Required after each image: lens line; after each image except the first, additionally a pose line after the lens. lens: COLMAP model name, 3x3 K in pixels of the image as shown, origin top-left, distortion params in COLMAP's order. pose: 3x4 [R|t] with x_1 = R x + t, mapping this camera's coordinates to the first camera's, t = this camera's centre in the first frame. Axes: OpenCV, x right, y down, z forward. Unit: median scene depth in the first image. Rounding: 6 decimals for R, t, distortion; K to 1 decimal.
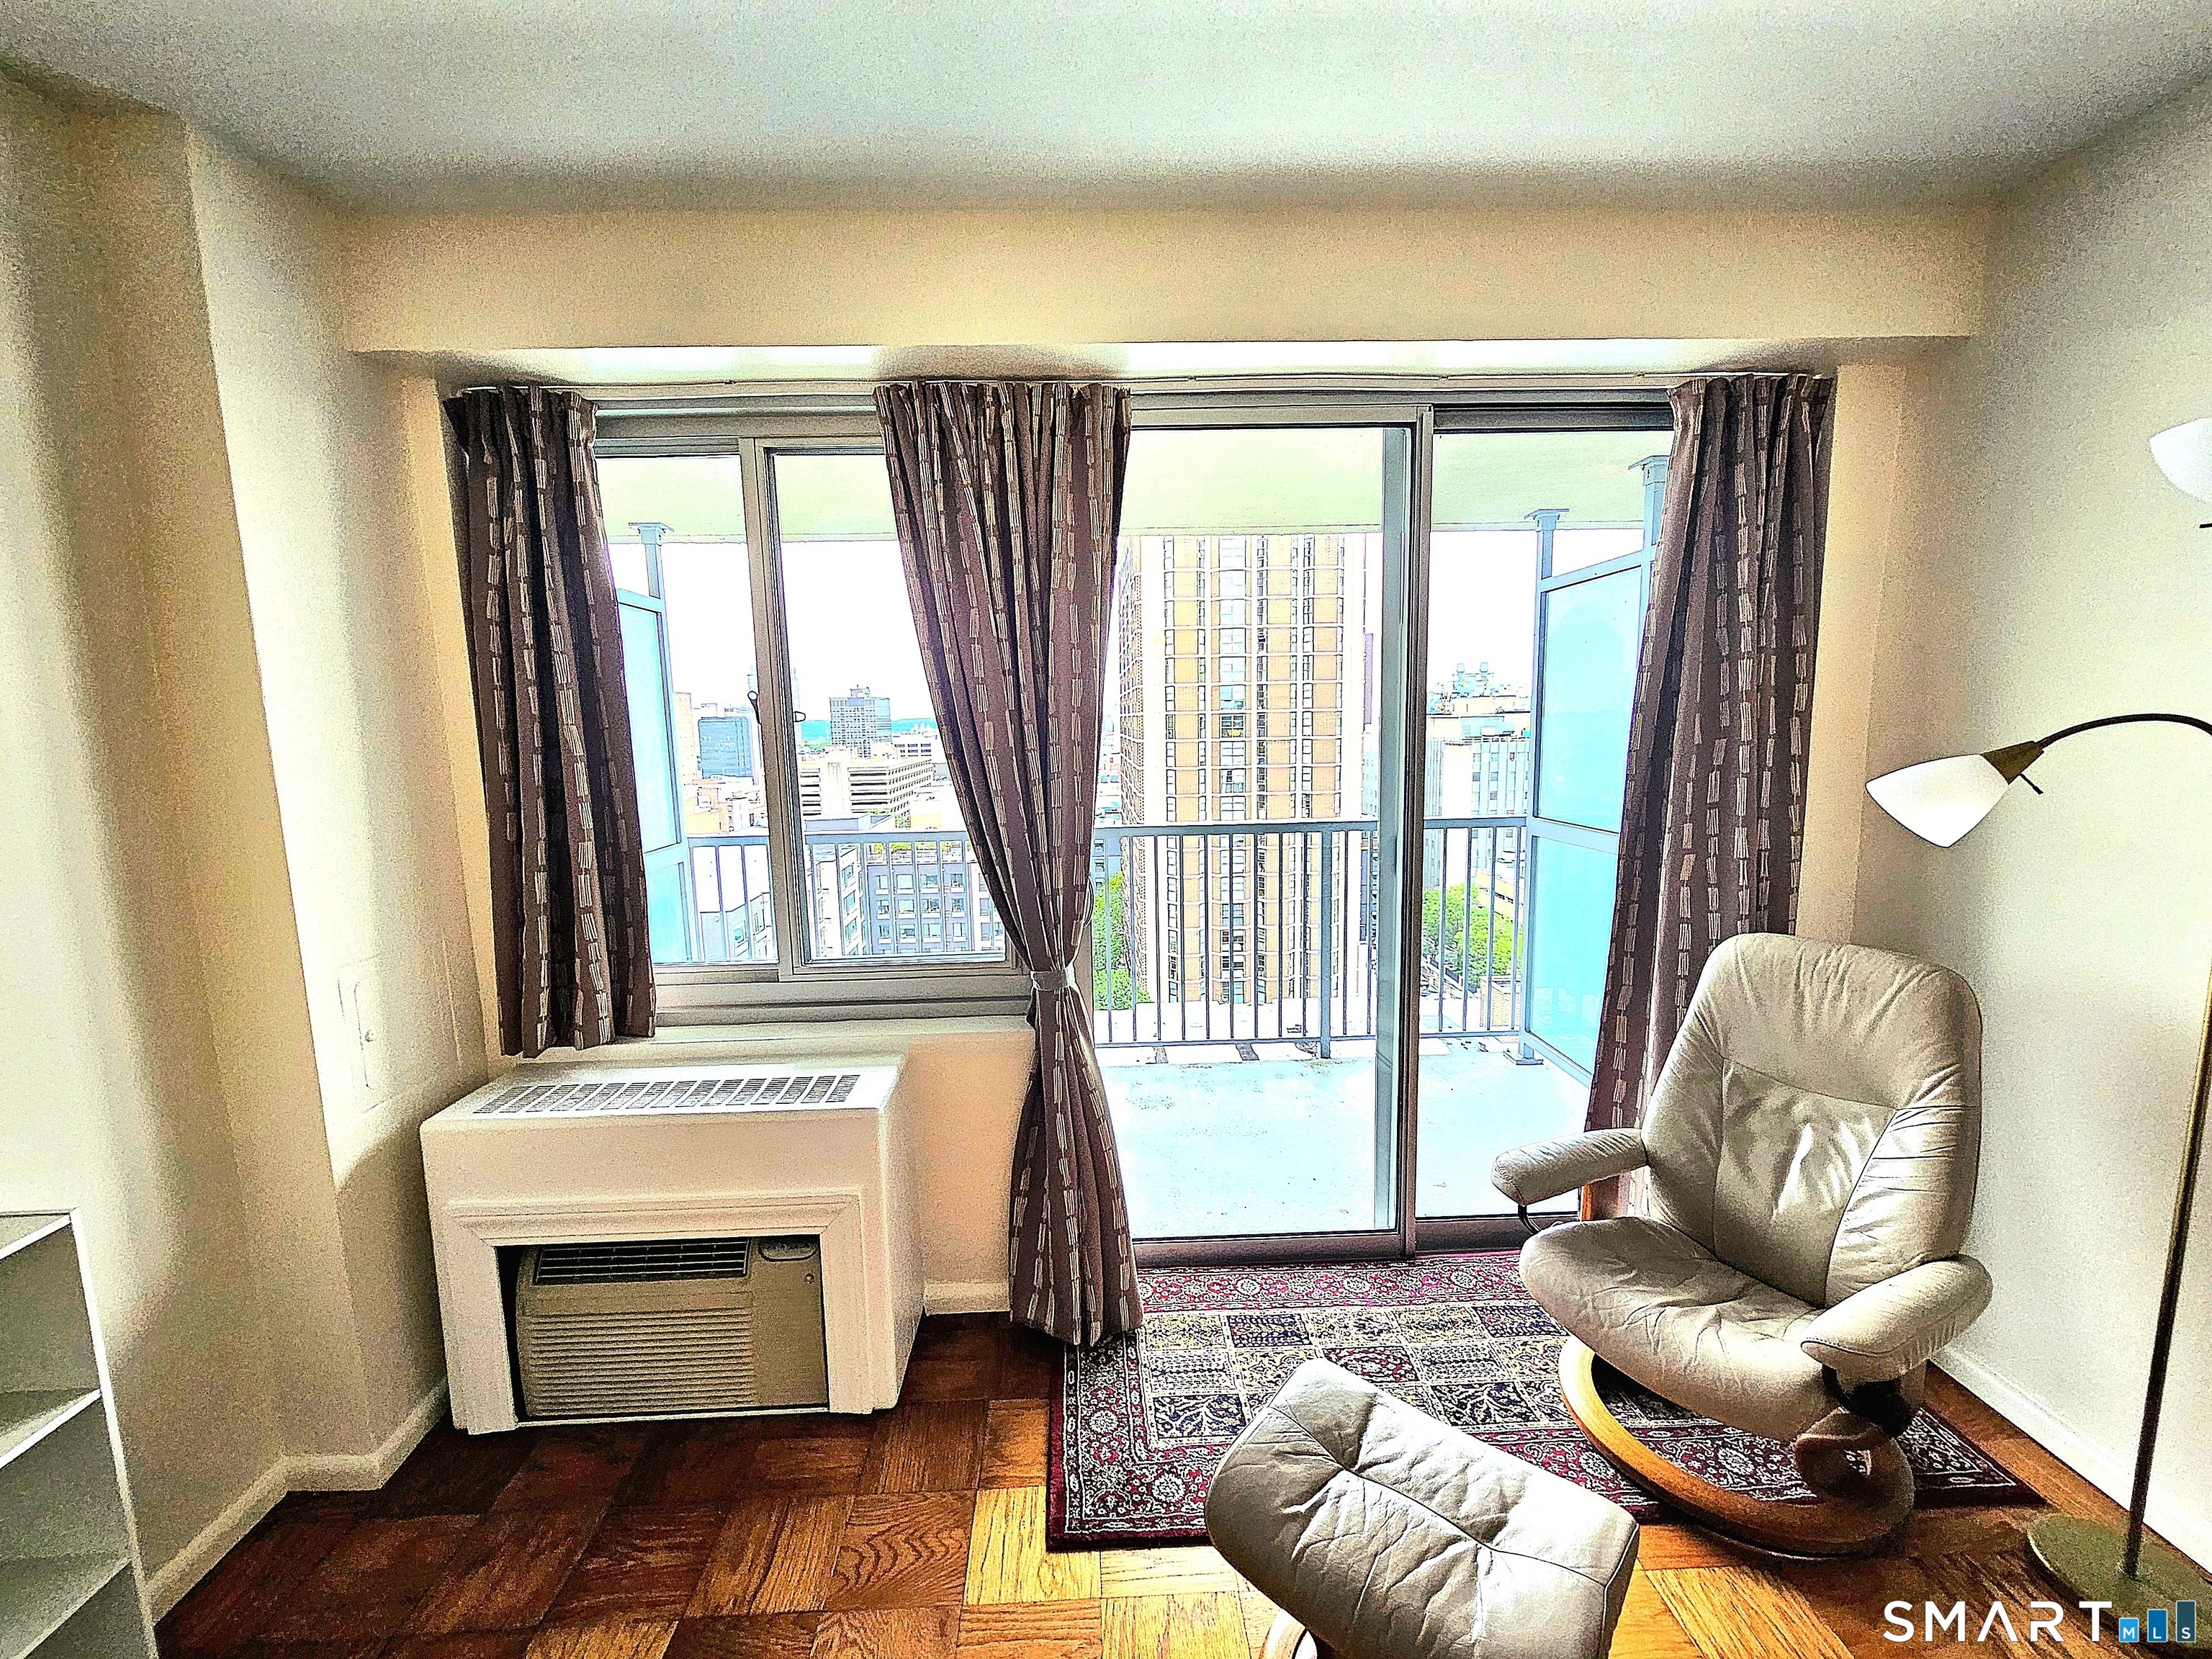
lens RADIAL K [[902.1, 0, 1109.7], [0, 902.1, 839.9], [0, 0, 1]] dist [-0.000254, 0.000193]
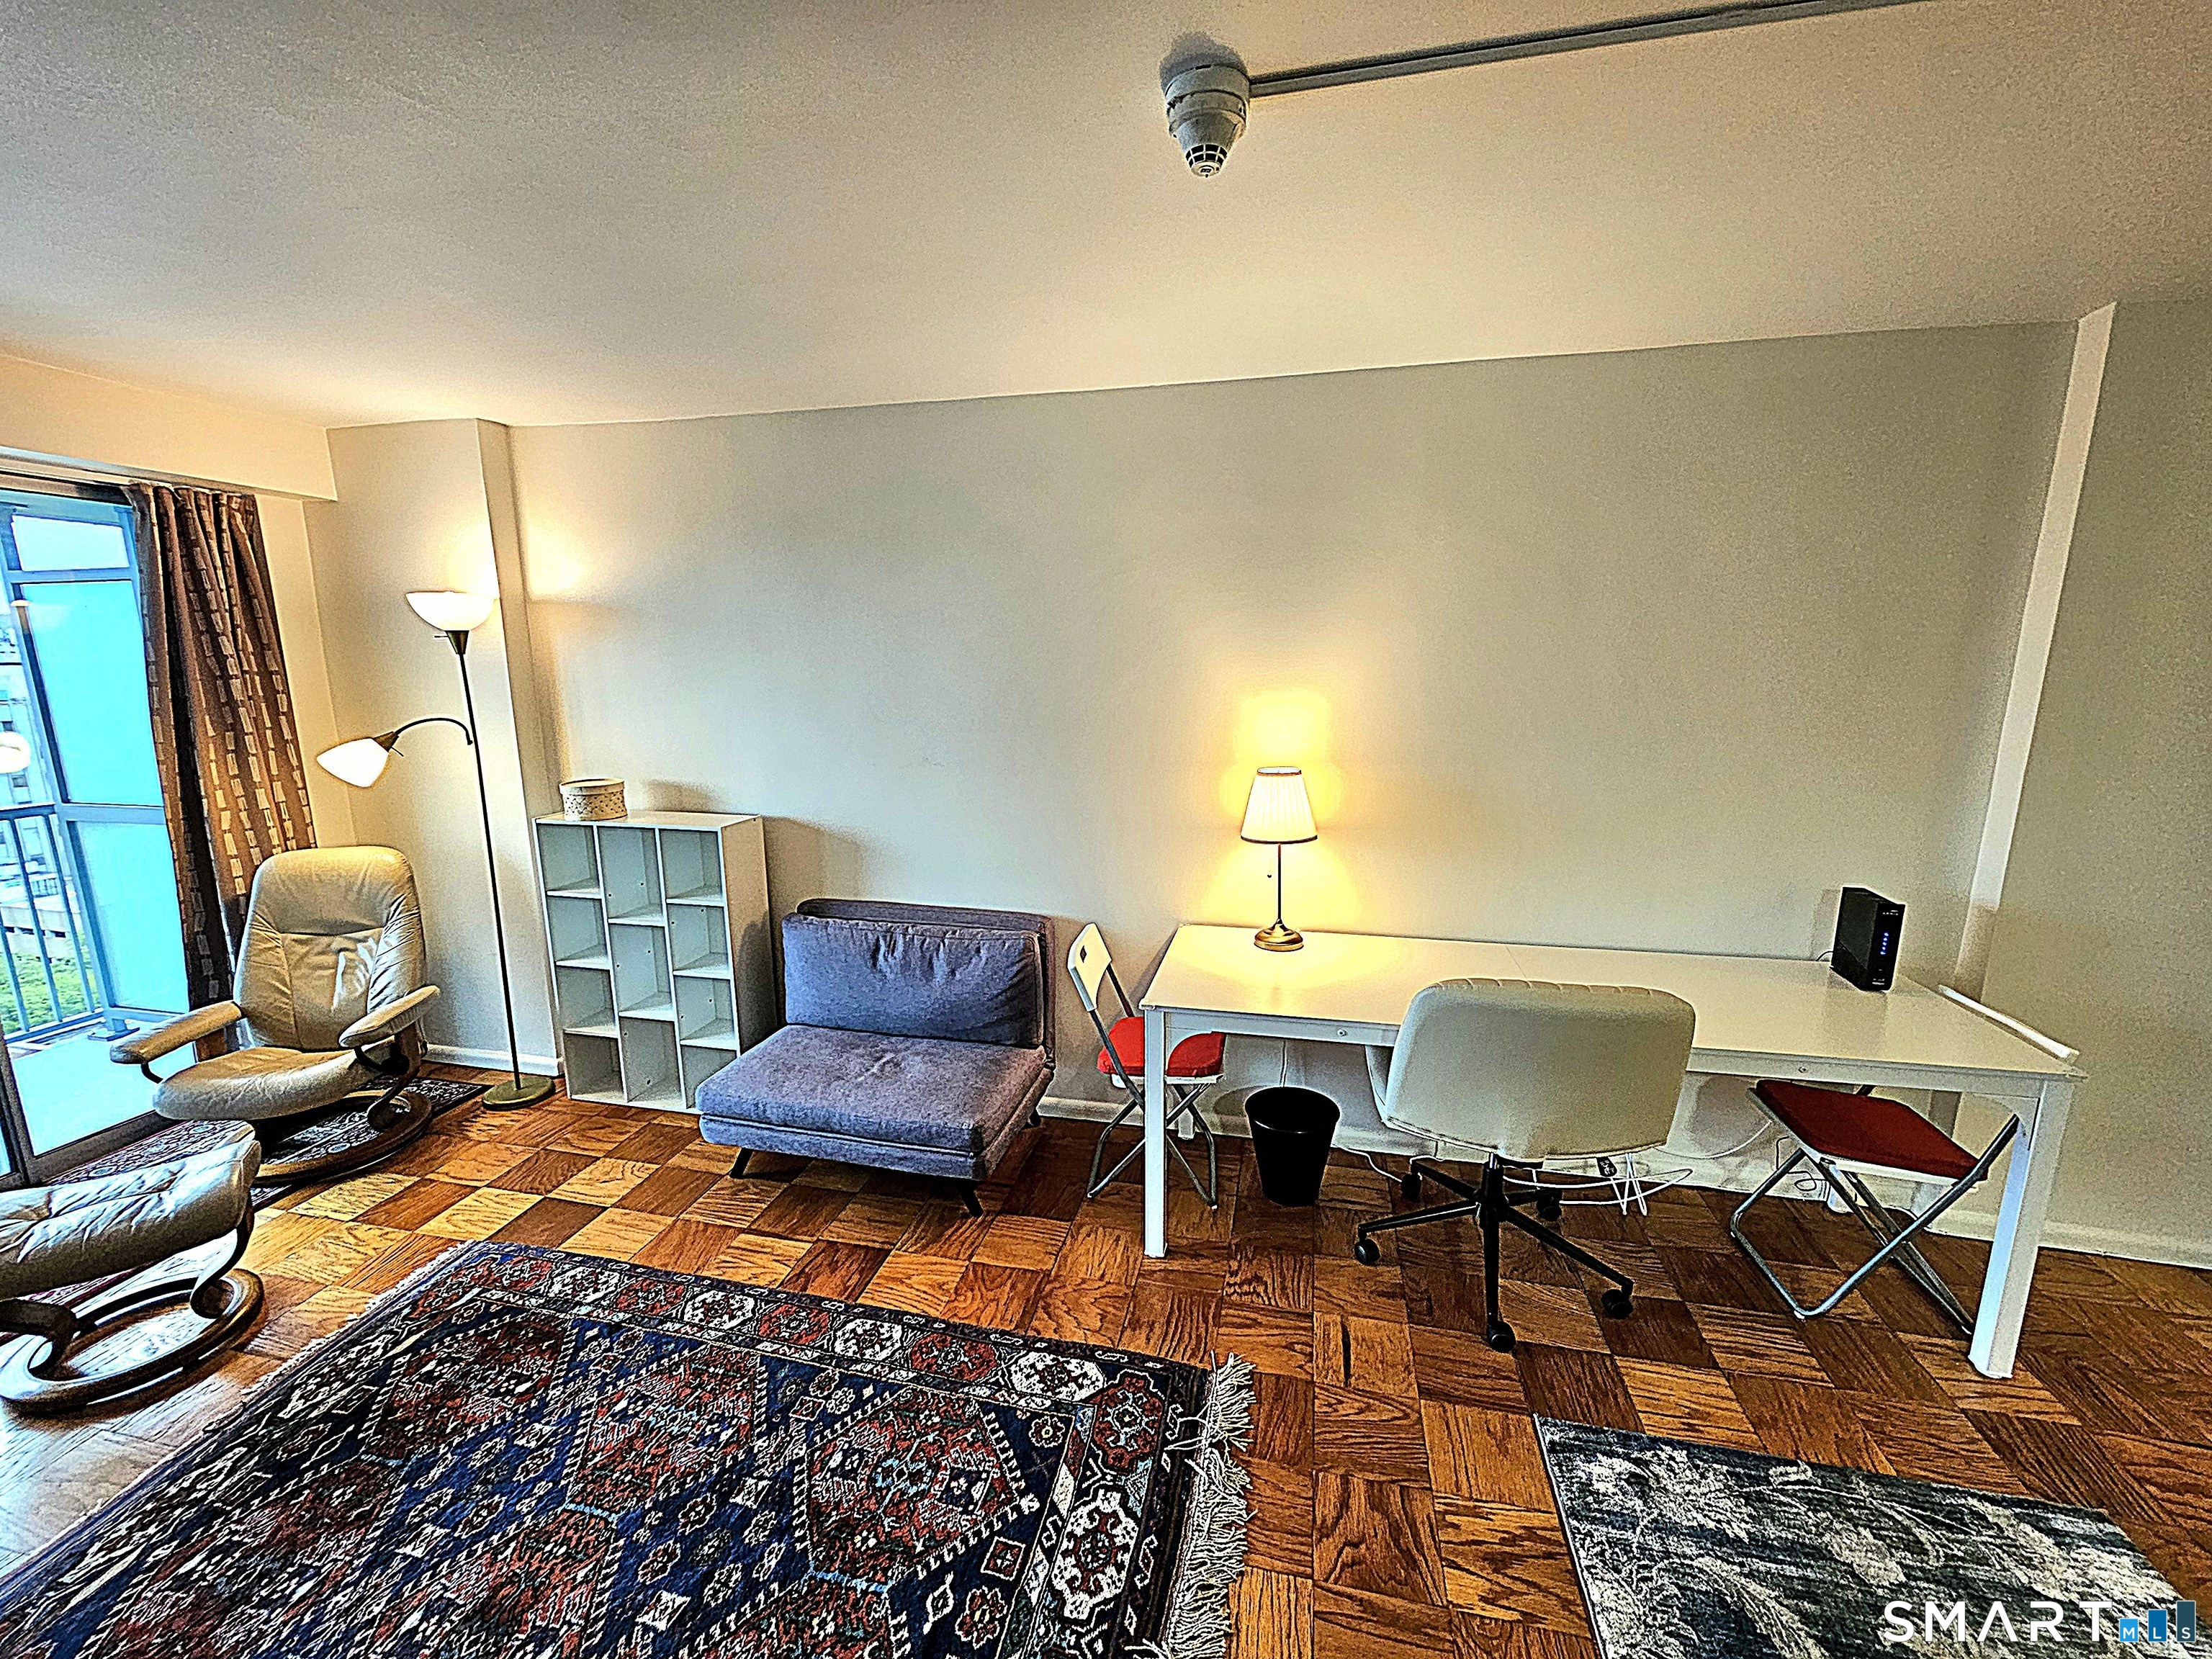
lens RADIAL K [[902.1, 0, 1109.7], [0, 902.1, 839.9], [0, 0, 1]] dist [-0.000254, 0.000193]
pose [[0.248995, -0.164362, 0.954456, -0.419568], [0.122301, 0.982942, 0.137362, 0.037140], [-0.960752, 0.082529, 0.264849, -0.789529]]
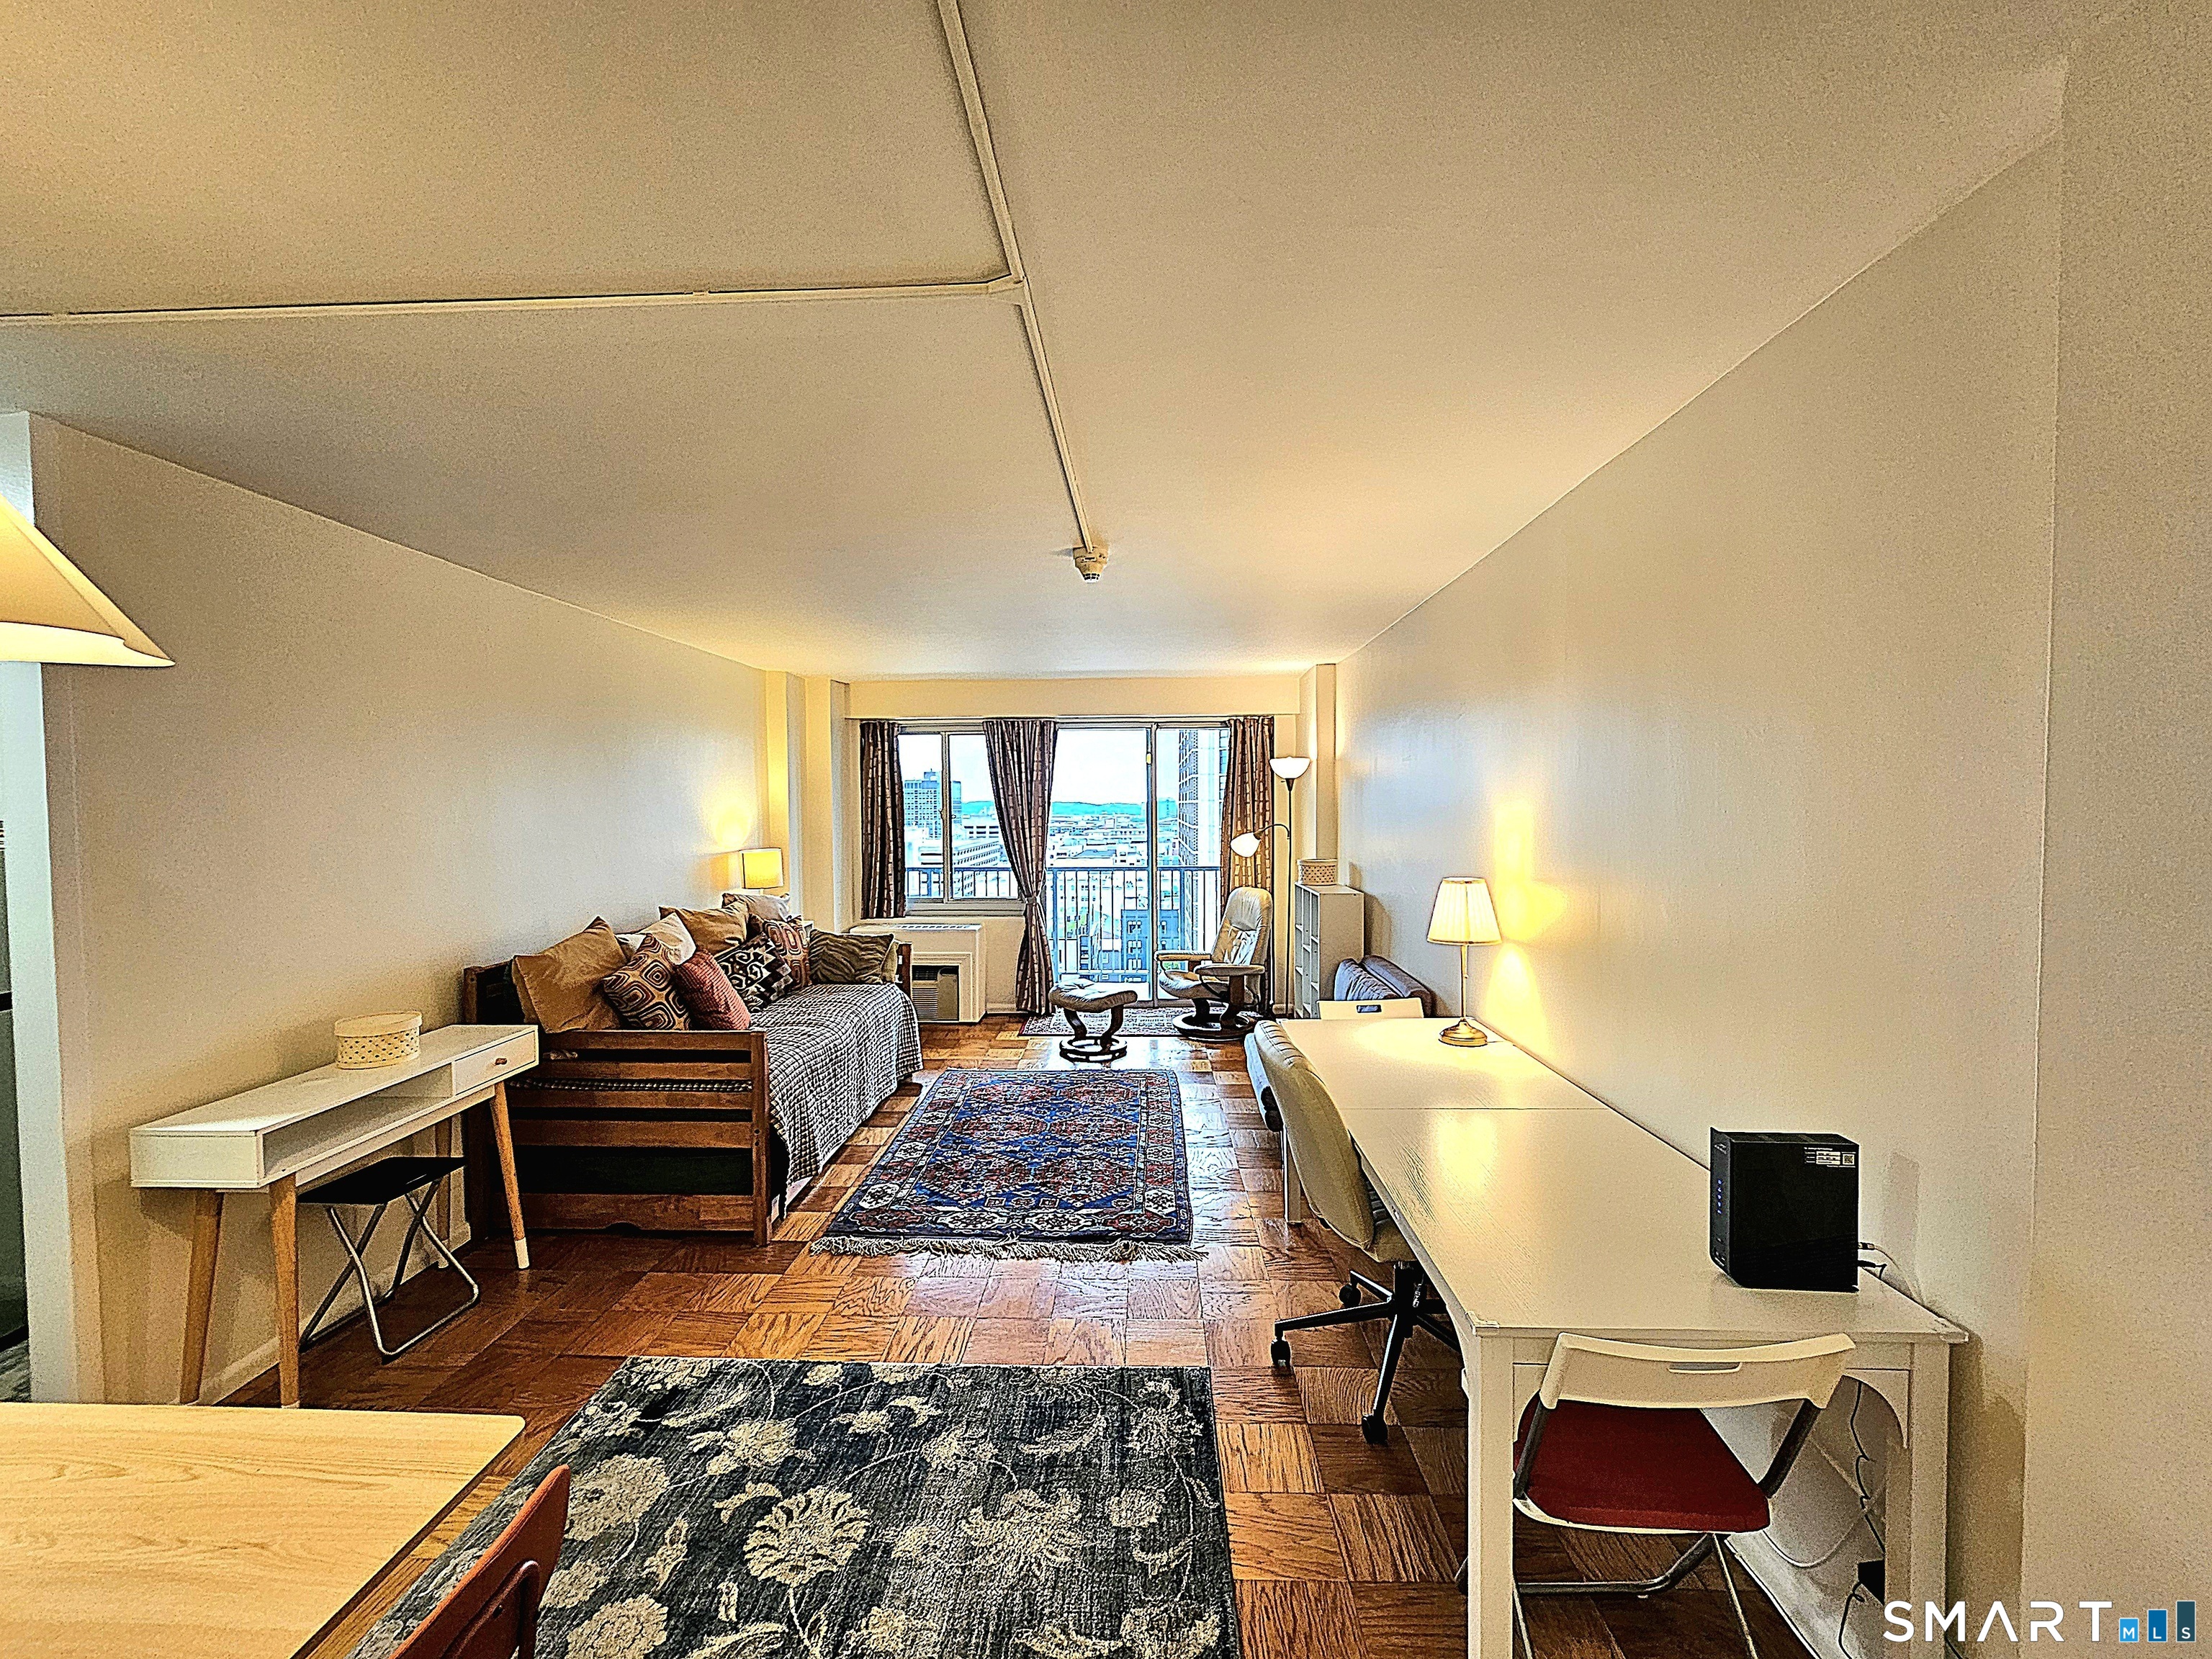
lens RADIAL K [[902.1, 0, 1109.7], [0, 902.1, 839.9], [0, 0, 1]] dist [-0.000254, 0.000193]
pose [[0.997237, 0.016395, -0.072450, 0.447899], [-0.022969, 0.995598, -0.090868, 0.231178], [0.070642, 0.092282, 0.993224, -2.196447]]
